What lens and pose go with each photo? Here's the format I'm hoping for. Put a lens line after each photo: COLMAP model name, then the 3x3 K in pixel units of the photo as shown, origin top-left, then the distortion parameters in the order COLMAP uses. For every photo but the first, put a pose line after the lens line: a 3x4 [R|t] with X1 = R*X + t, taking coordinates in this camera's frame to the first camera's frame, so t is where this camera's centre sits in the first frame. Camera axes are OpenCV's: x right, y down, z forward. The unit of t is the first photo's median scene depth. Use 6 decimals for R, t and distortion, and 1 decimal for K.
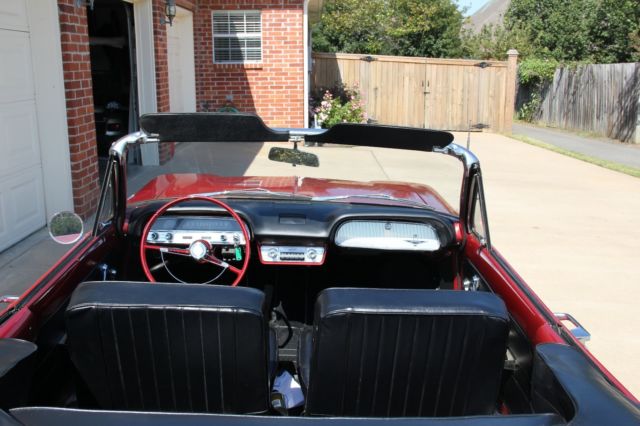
lens RADIAL K [[695.1, 0, 320.0], [0, 695.1, 213.0], [0, 0, 1]] dist [-0.053135, 0.267202]
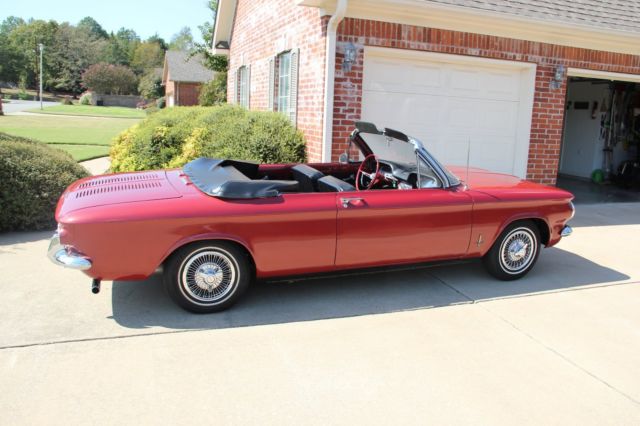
lens RADIAL K [[521.1, 0, 320.0], [0, 521.1, 213.0], [0, 0, 1]] dist [-0.186936, 0.145067]
pose [[0.336343, 0.190236, -0.922325, 0.323494], [-0.238239, 0.964715, 0.112101, 0.003042], [0.911107, 0.182029, 0.369797, 0.025296]]
